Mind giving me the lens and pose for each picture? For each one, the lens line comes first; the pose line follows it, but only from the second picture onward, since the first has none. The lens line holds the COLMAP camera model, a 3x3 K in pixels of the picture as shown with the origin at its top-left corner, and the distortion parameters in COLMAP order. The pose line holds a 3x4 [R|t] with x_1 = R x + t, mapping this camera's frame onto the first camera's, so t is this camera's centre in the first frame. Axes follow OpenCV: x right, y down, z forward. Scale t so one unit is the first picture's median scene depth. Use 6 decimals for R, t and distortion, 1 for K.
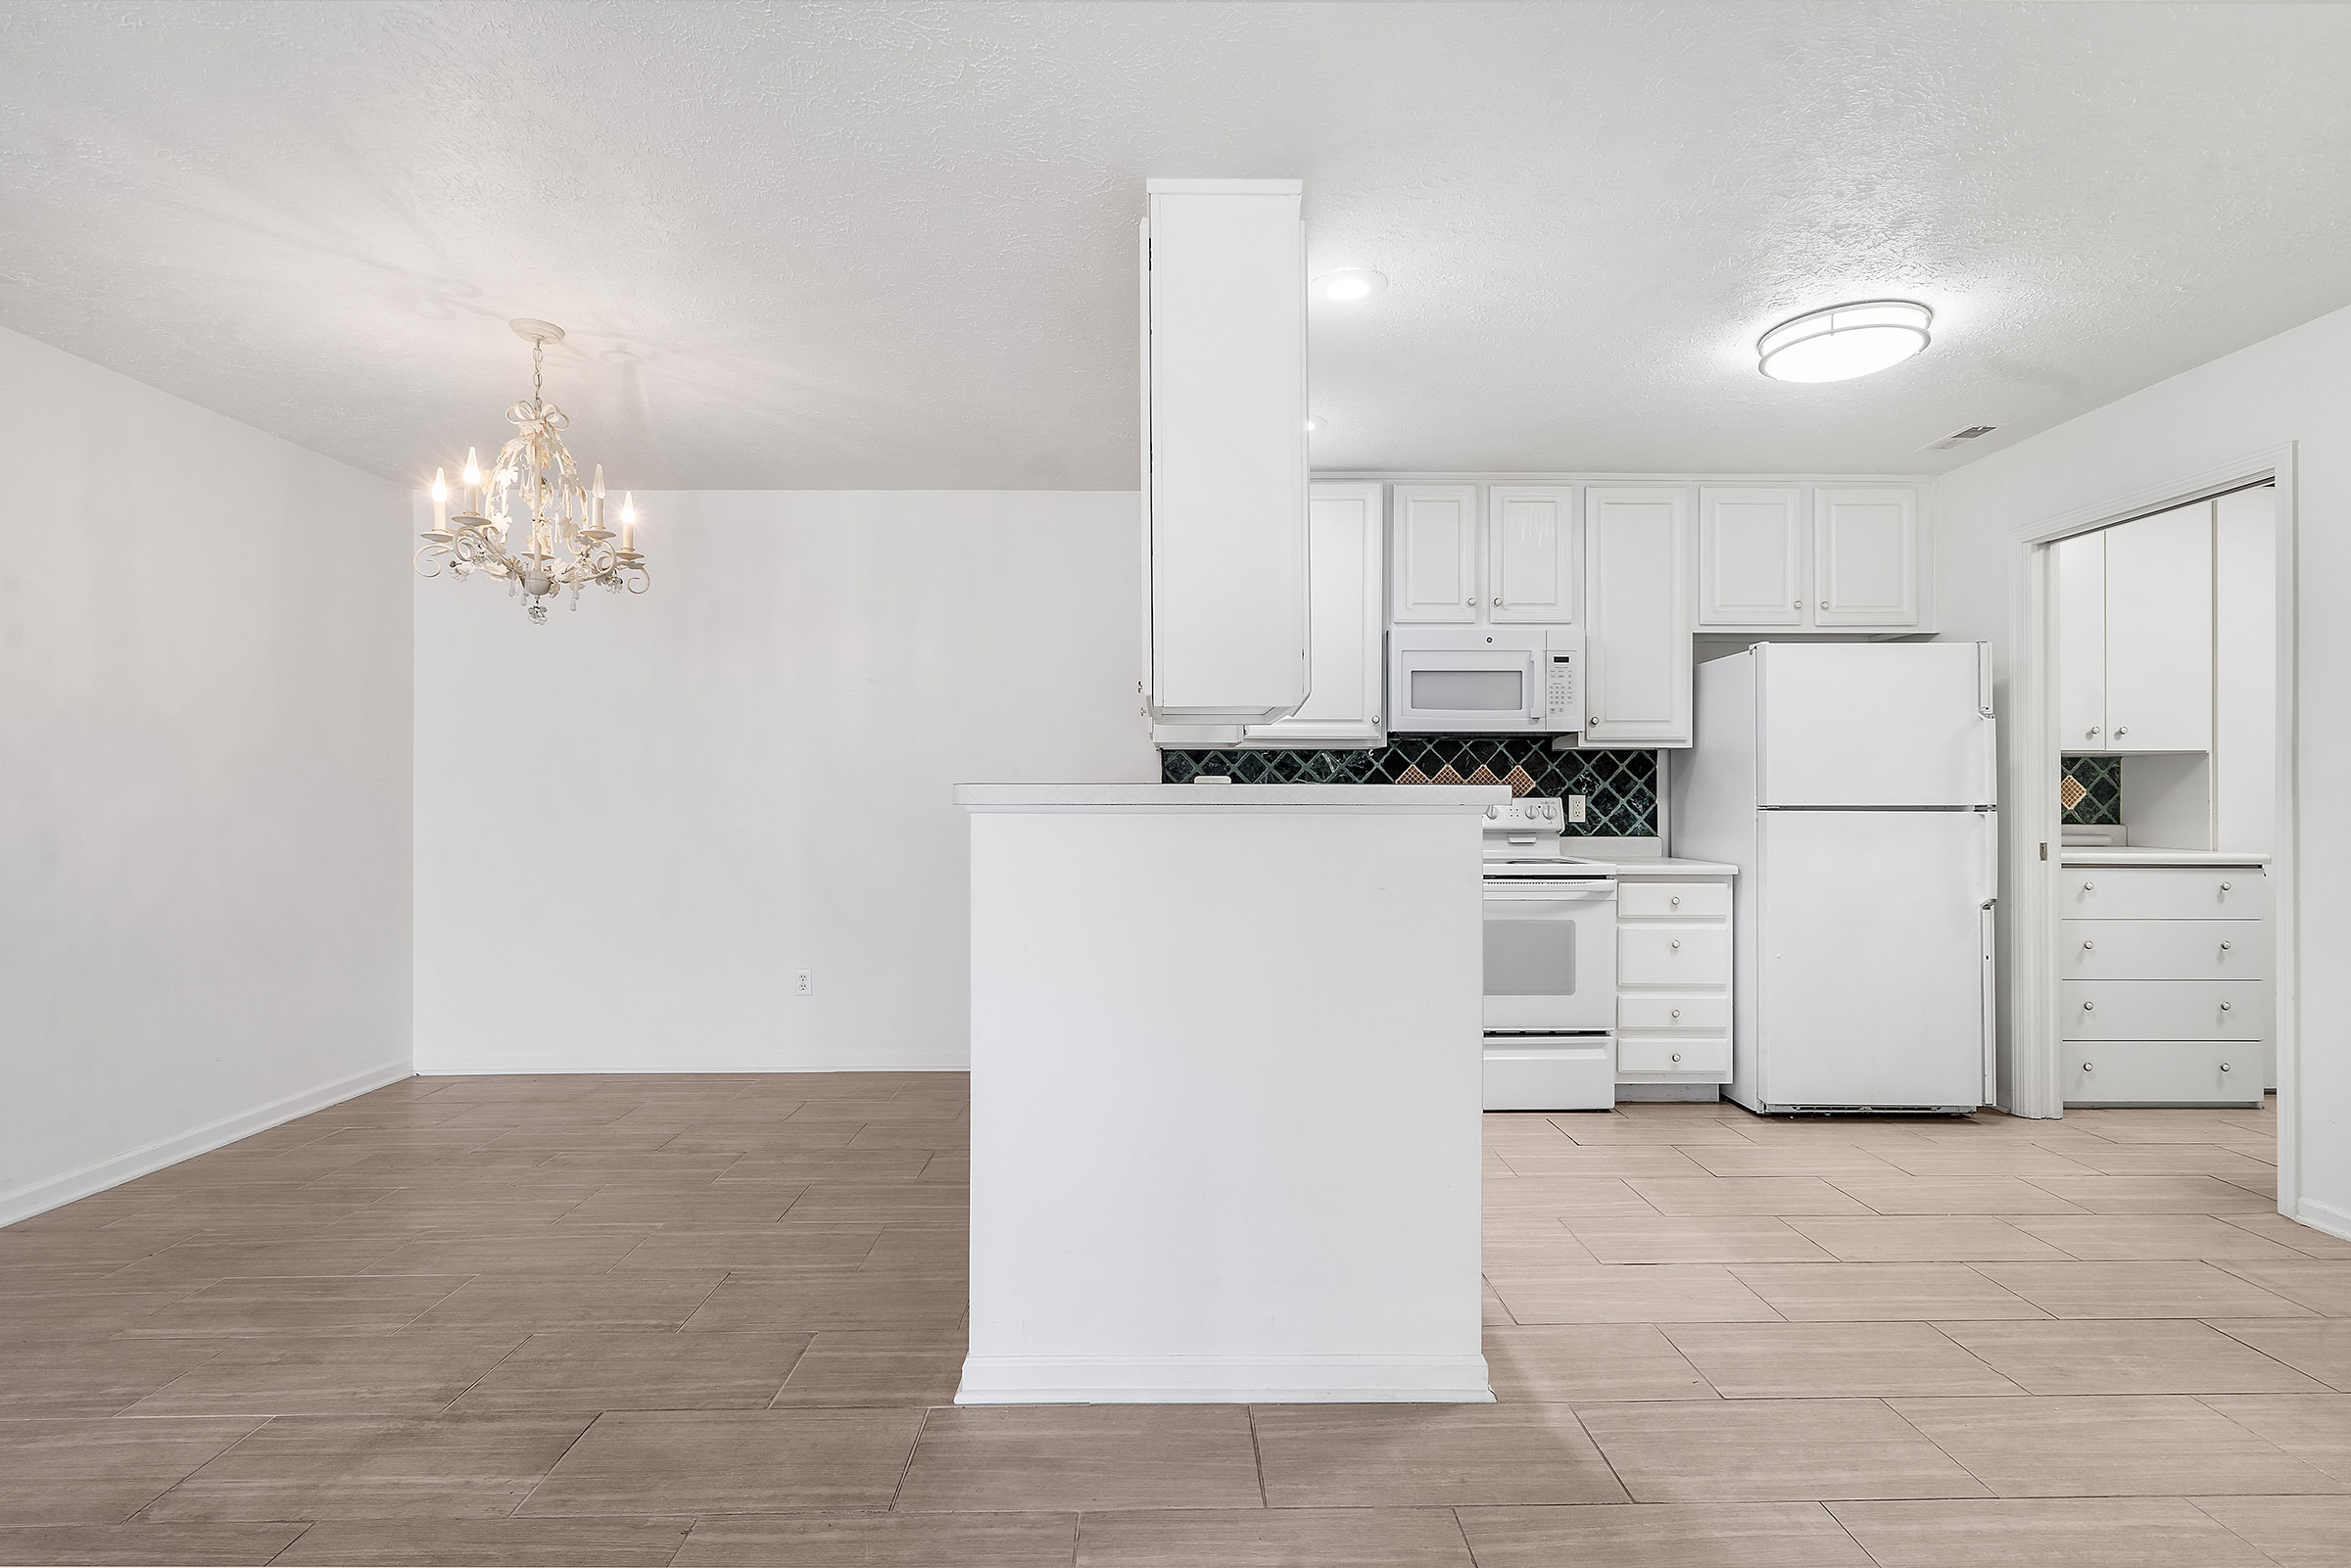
lens RADIAL K [[1101.8, 0, 1215.6], [0, 1101.8, 794.6], [0, 0, 1]] dist [-0.003133, 0.000953]
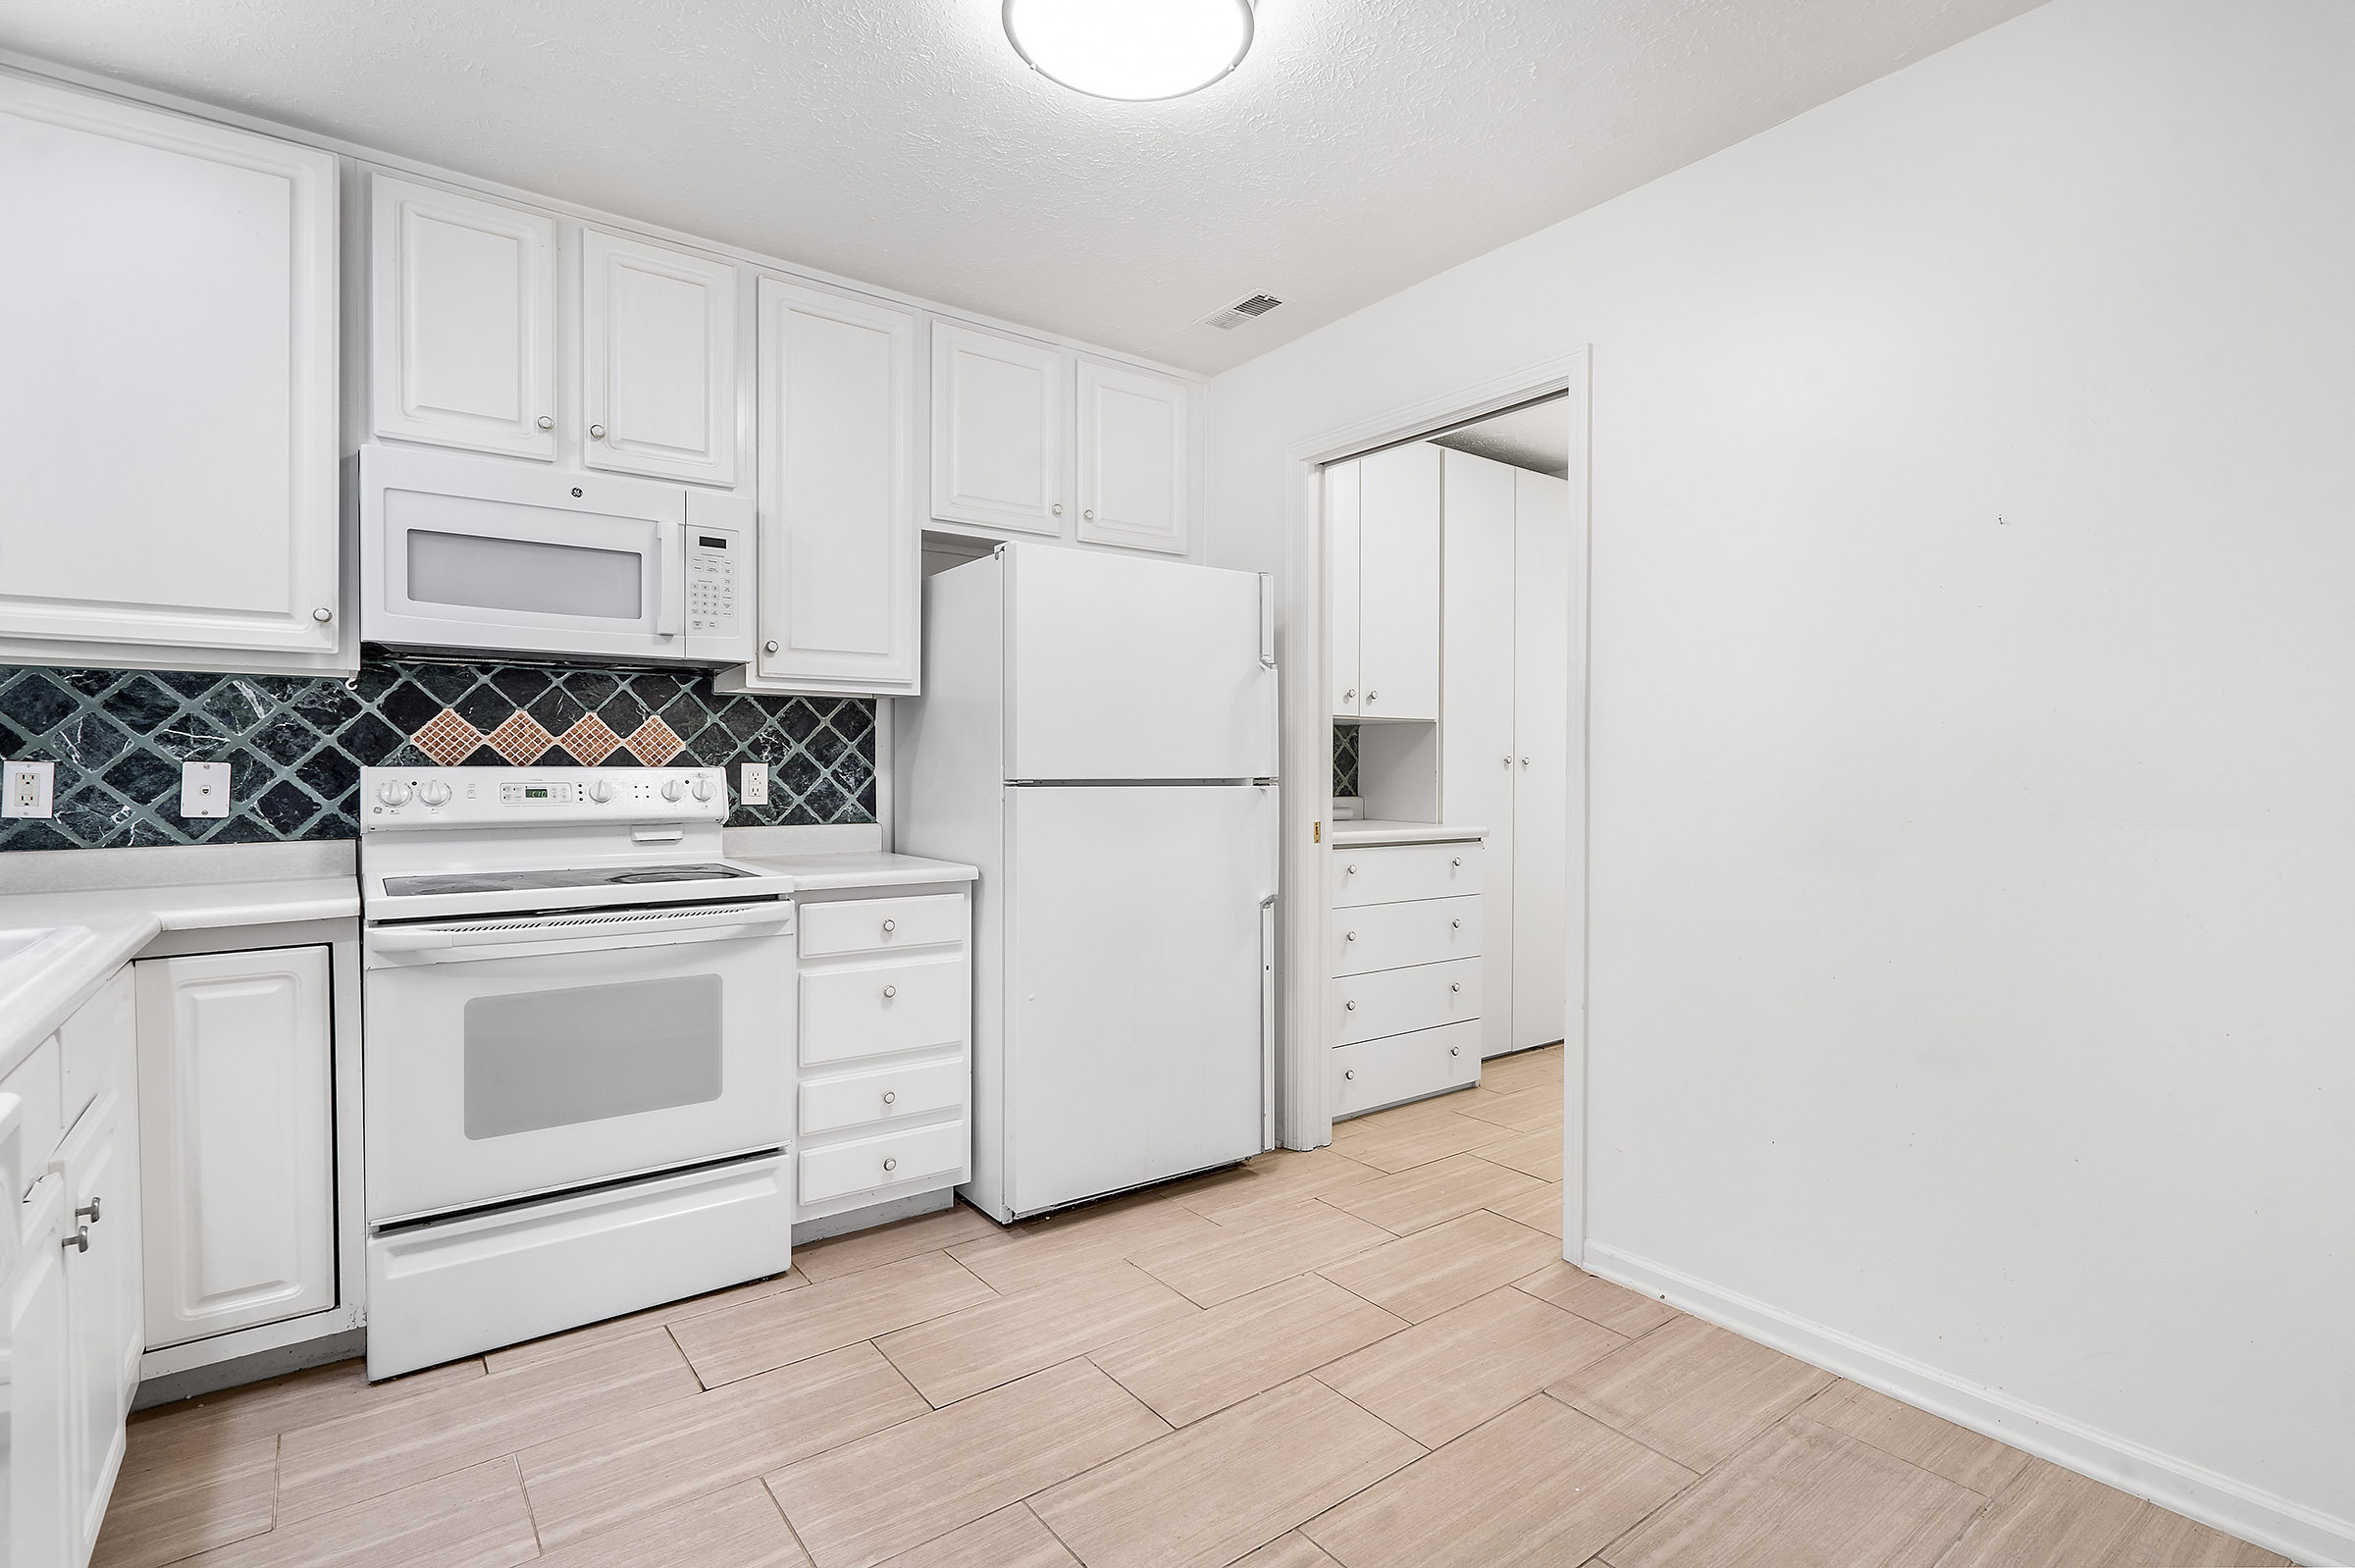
lens RADIAL K [[1103.9, 0, 1222.3], [0, 1103.9, 774.3], [0, 0, 1]] dist [-0.002248, 0.000231]
pose [[0.802917, -0.002546, 0.596086, 0.173720], [-0.003589, 0.999952, 0.009106, -0.000053], [-0.596080, -0.009451, 0.802869, 0.333149]]
